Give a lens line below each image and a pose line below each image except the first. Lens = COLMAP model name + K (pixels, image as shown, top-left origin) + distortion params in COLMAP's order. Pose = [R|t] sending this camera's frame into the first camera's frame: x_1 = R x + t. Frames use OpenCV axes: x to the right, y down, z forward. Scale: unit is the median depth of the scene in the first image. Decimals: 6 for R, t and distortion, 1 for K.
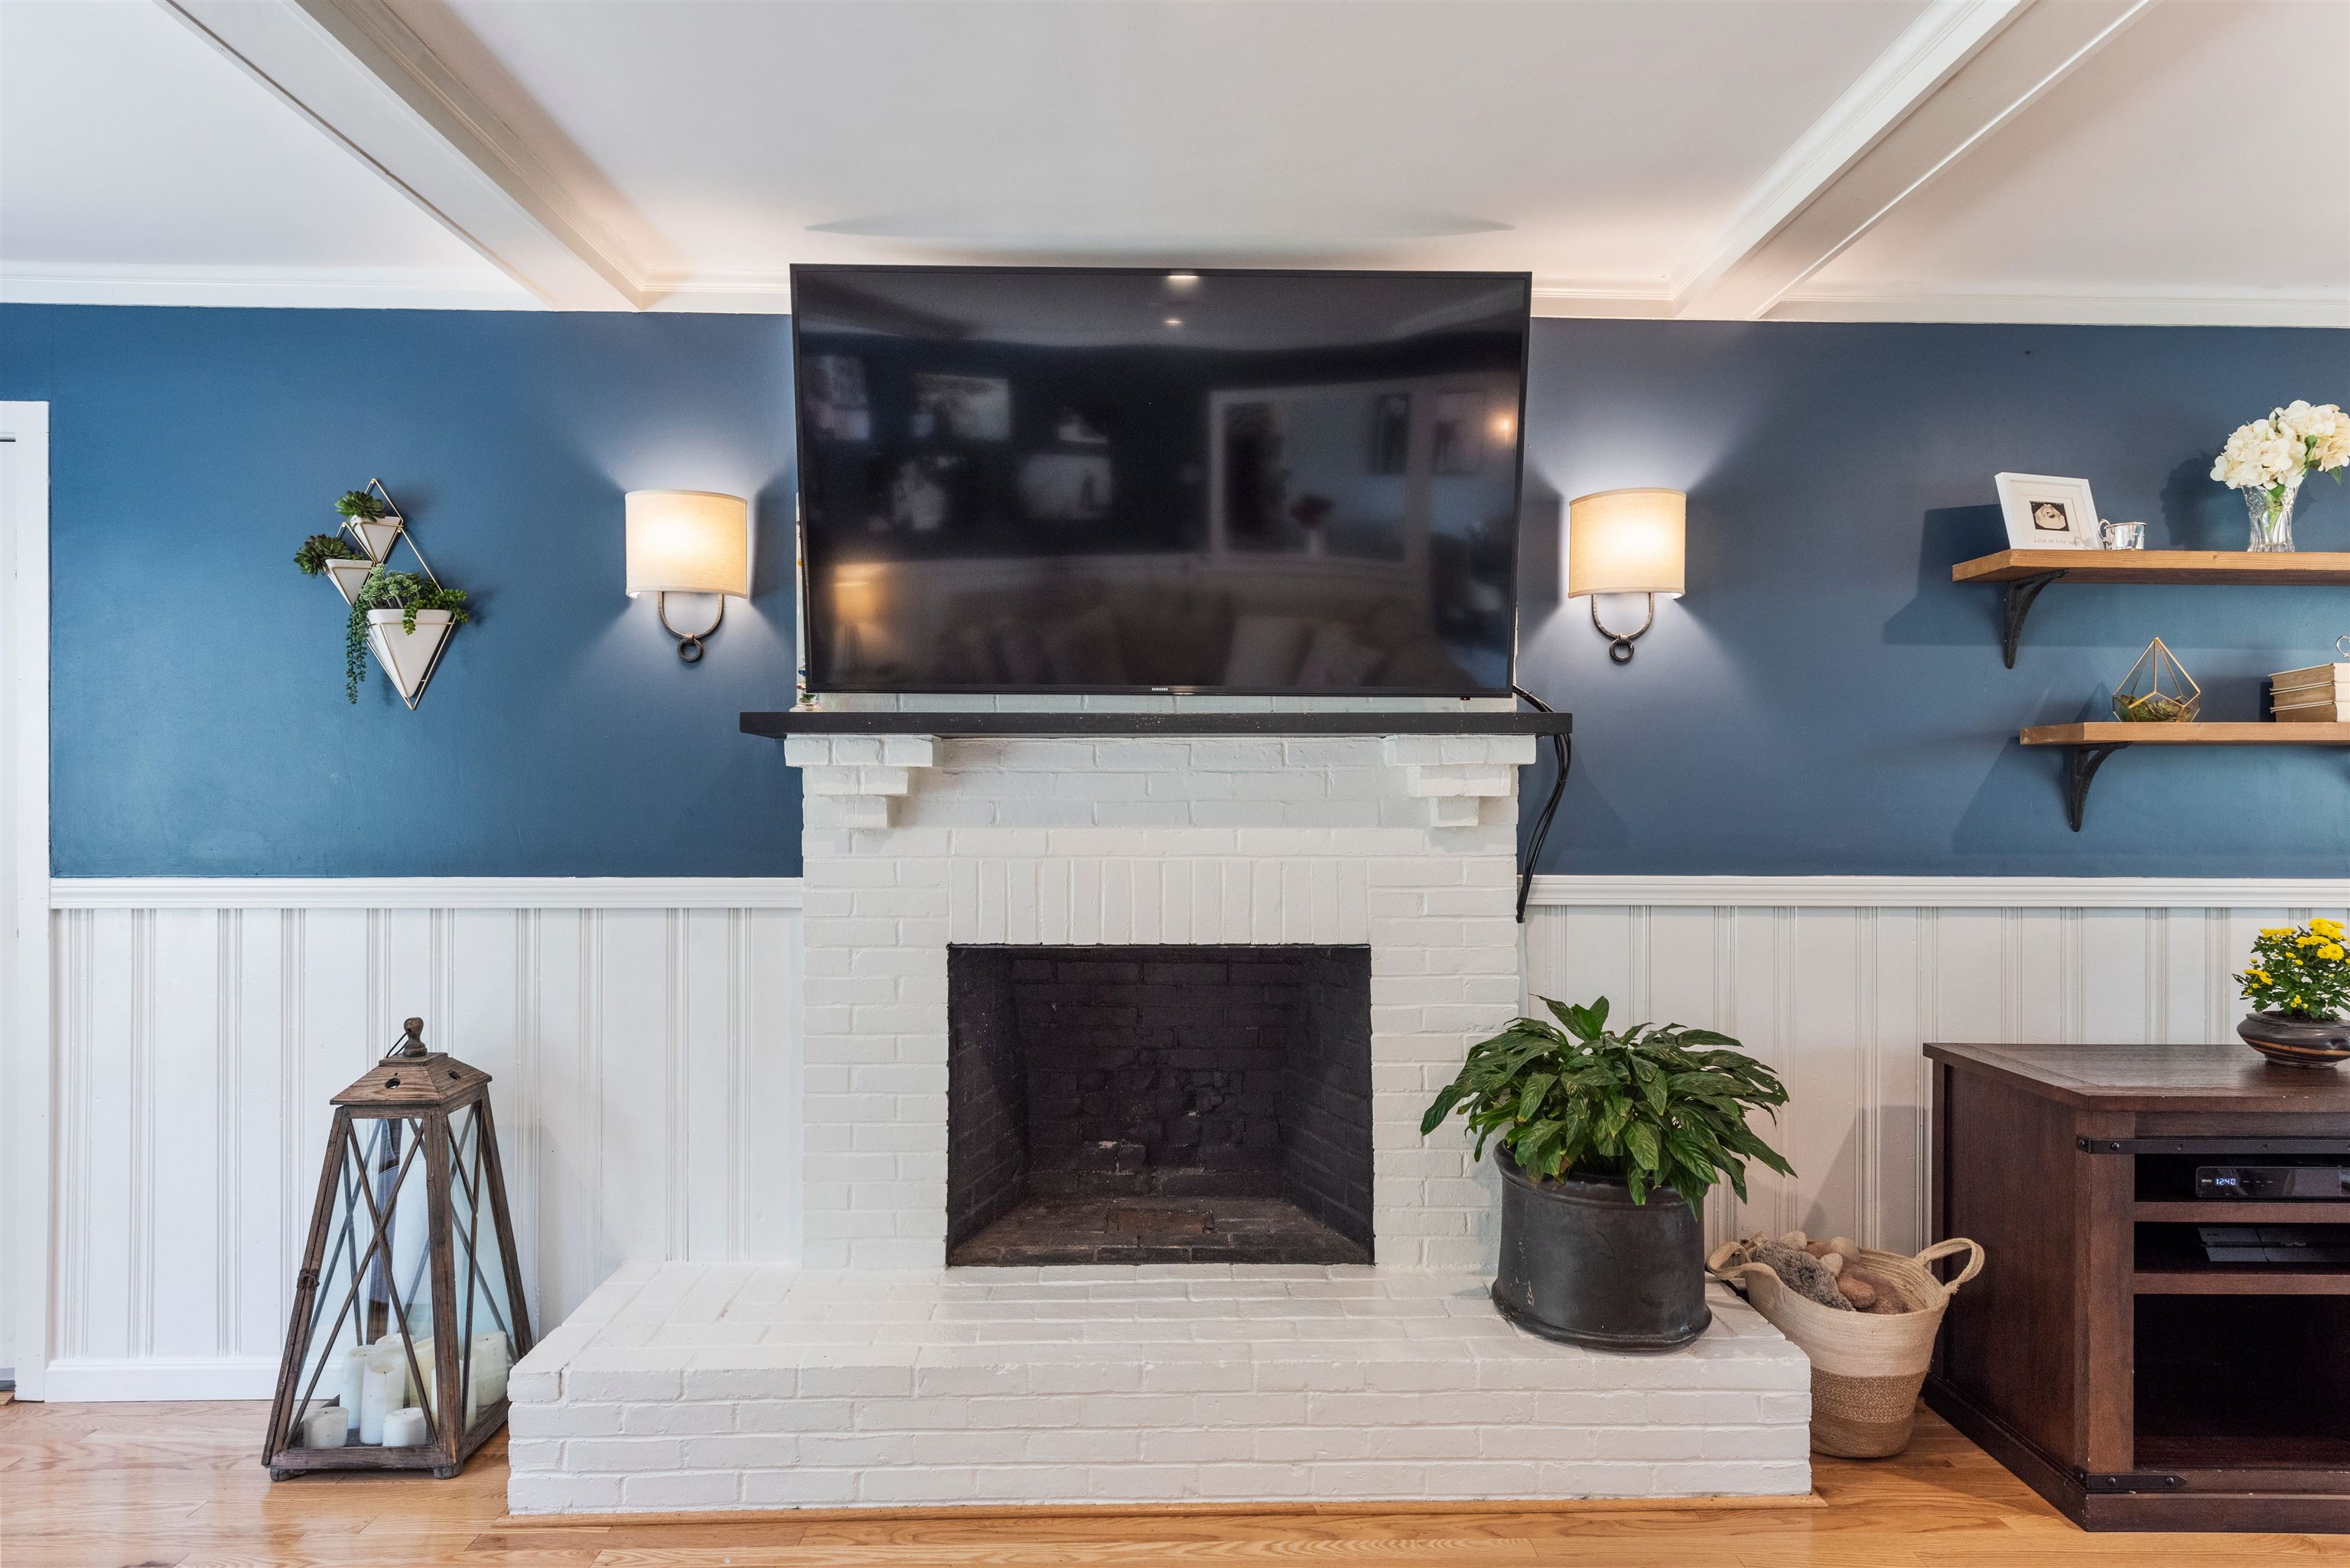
lens RADIAL K [[1366.5, 0, 1175.0], [0, 1366.5, 784.0], [0, 0, 1]] dist [0.008177, 0.001929]
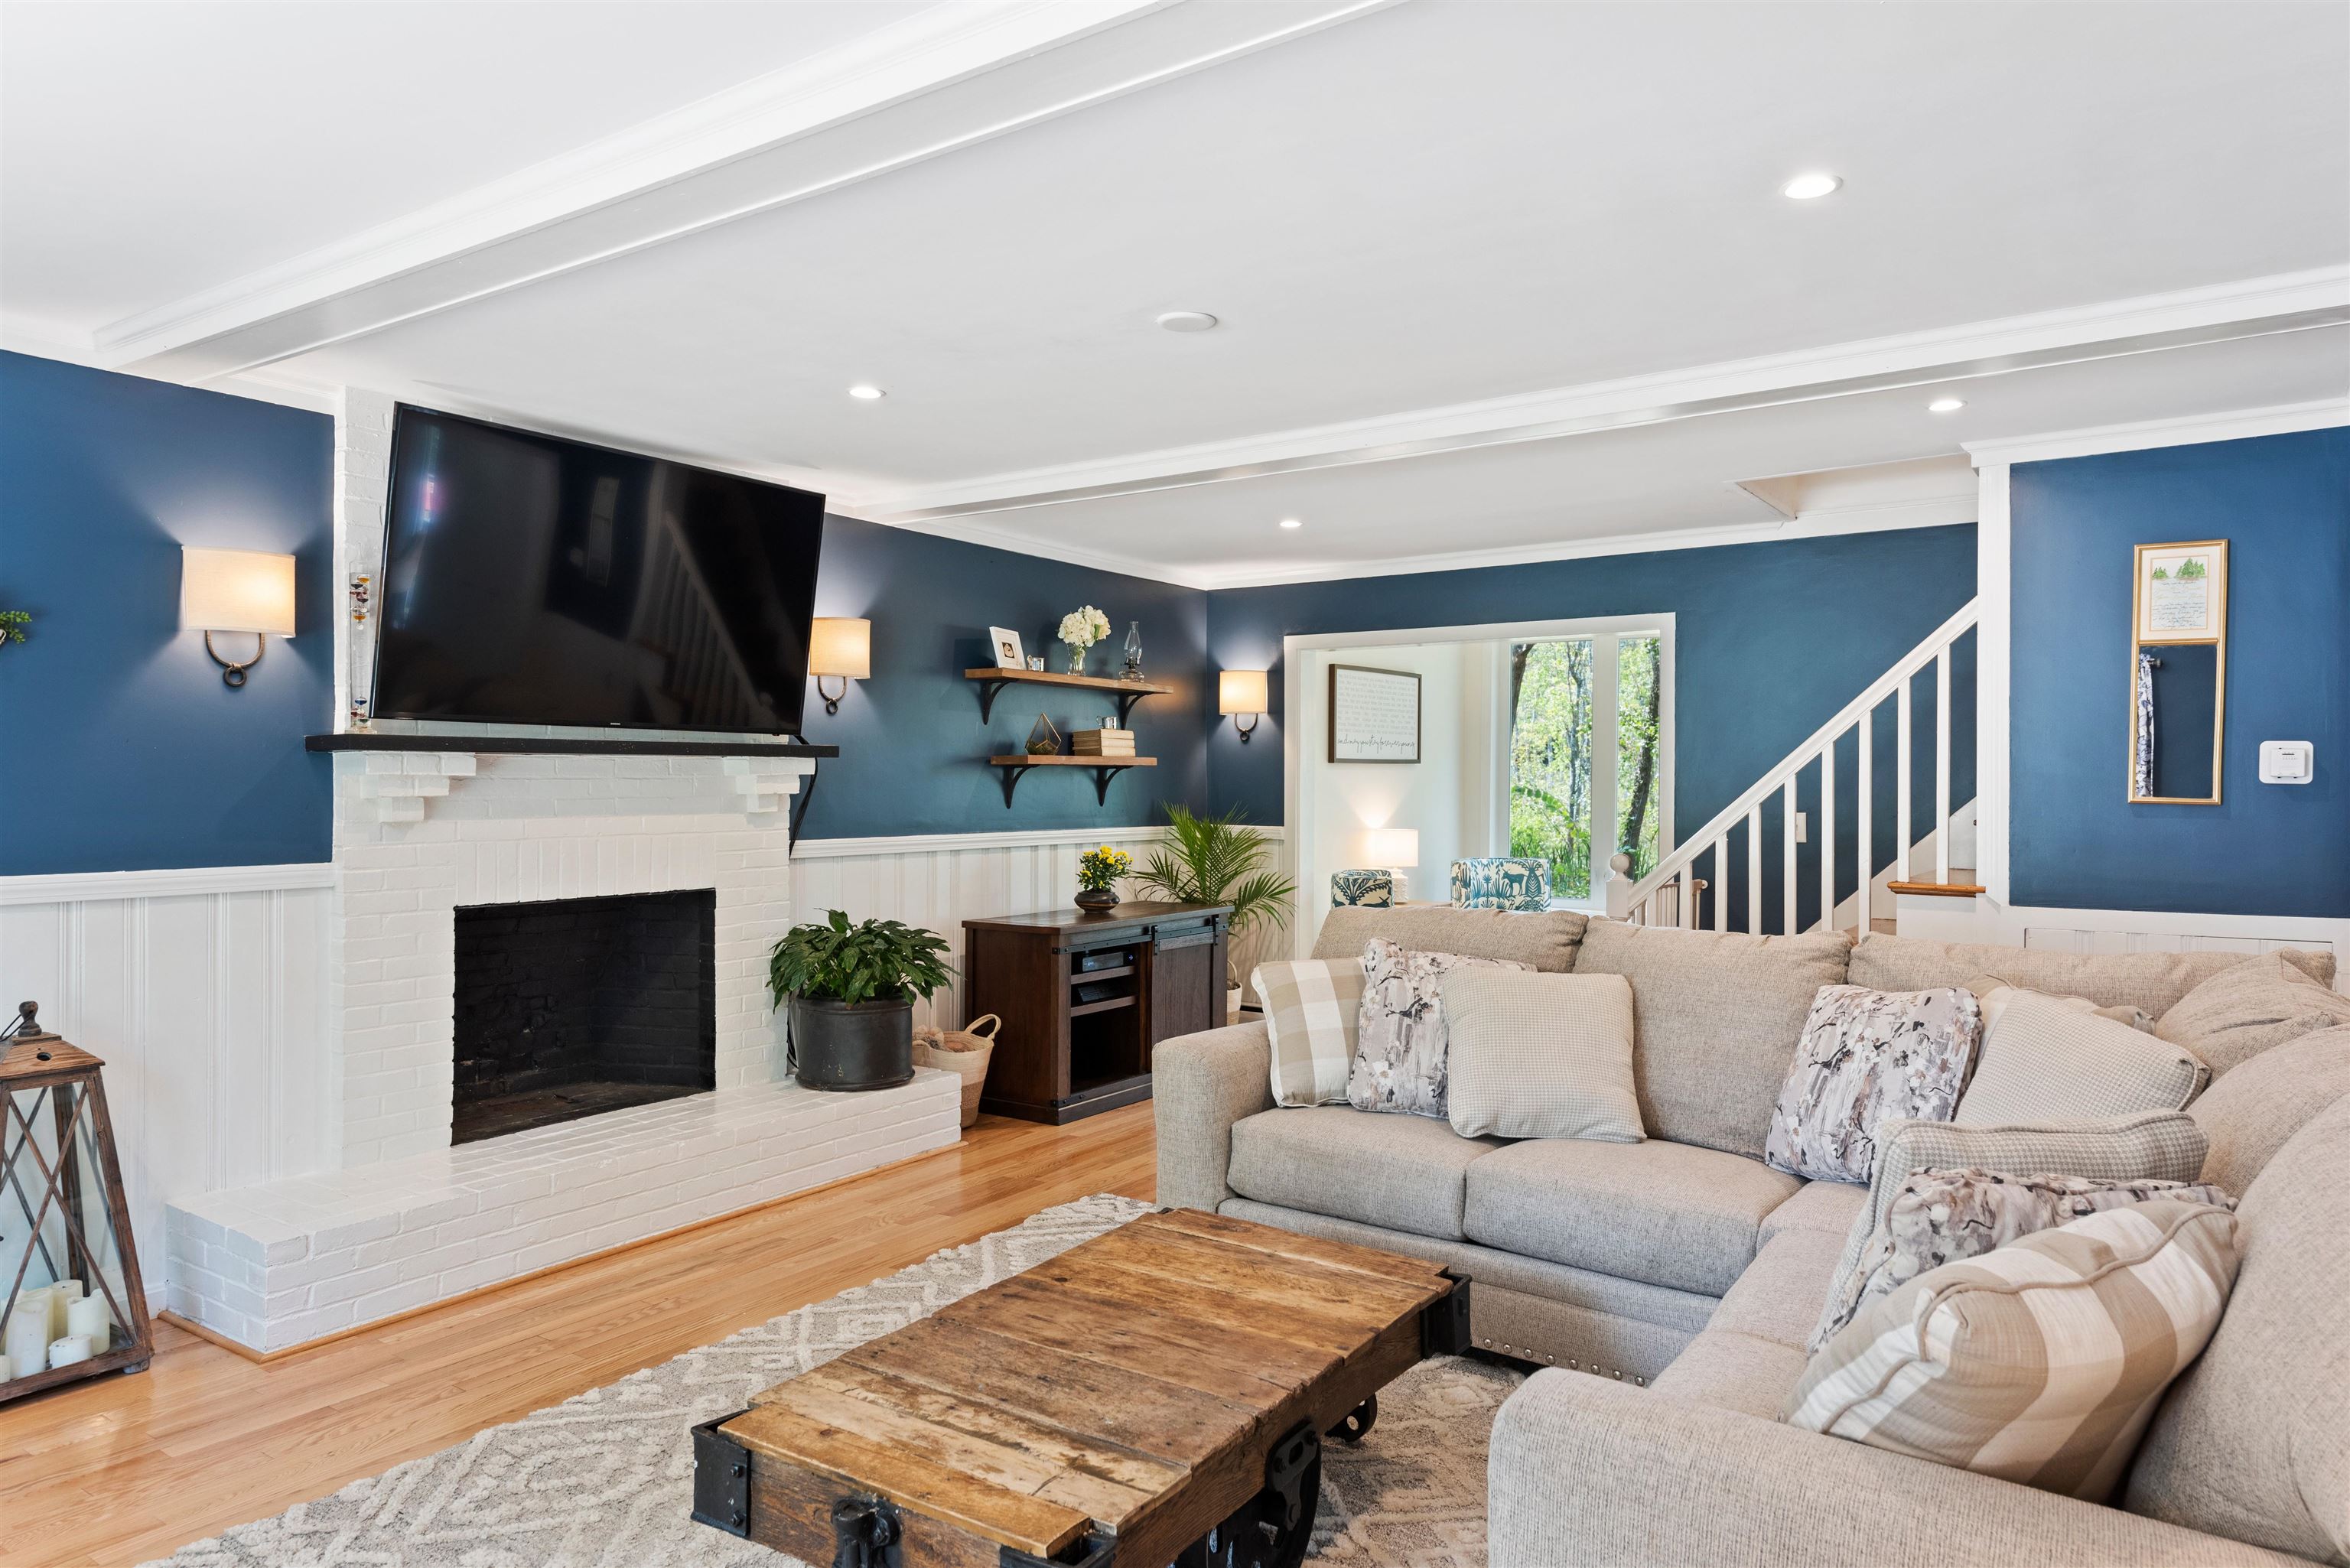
lens RADIAL K [[1481.7, 0, 1175.0], [0, 1481.7, 784.0], [0, 0, 1]] dist [0.017826, -0.001616]
pose [[0.577940, -0.002741, 0.816074, -0.972777], [-0.004396, 0.999969, 0.006472, -0.016616], [-0.816067, -0.007328, 0.577911, -0.436327]]
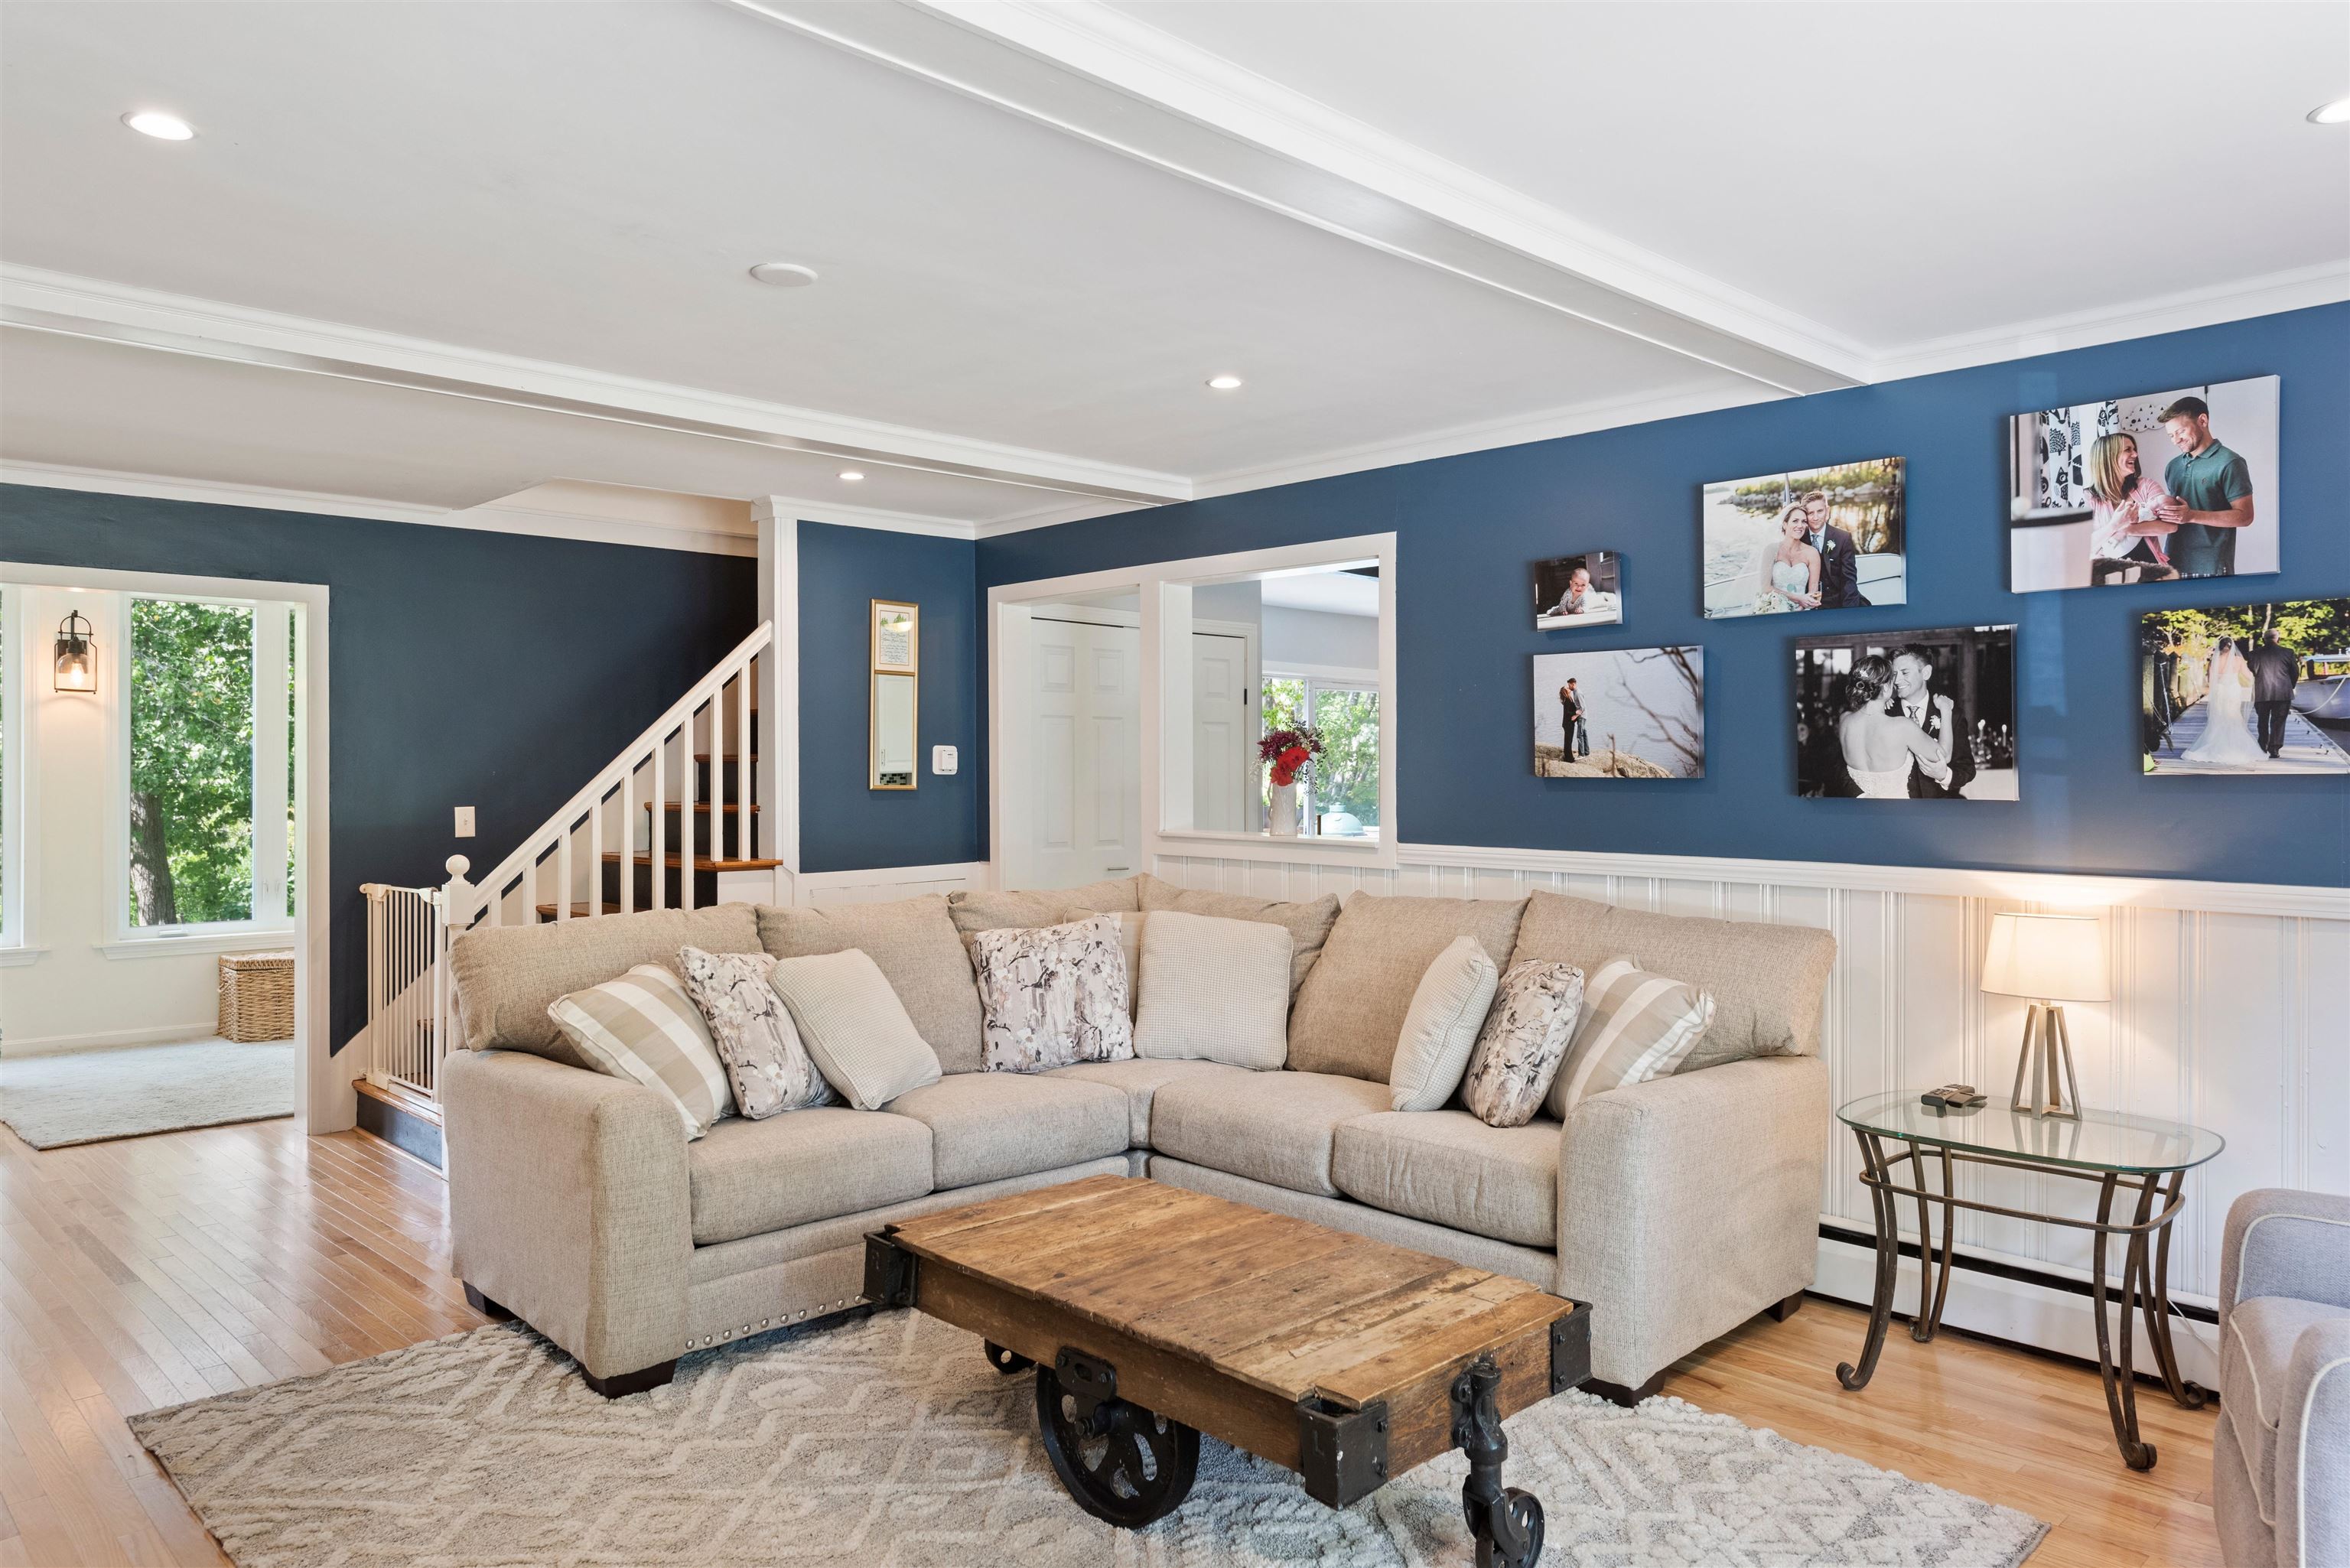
lens RADIAL K [[1550.2, 0, 1198.8], [0, 1550.2, 787.2], [0, 0, 1]] dist [0.008916, -0.001344]
pose [[-0.688984, -0.009450, 0.724715, -1.026053], [-0.000173, 0.999917, 0.012875, -0.021494], [-0.724777, 0.008745, -0.688928, 0.794143]]
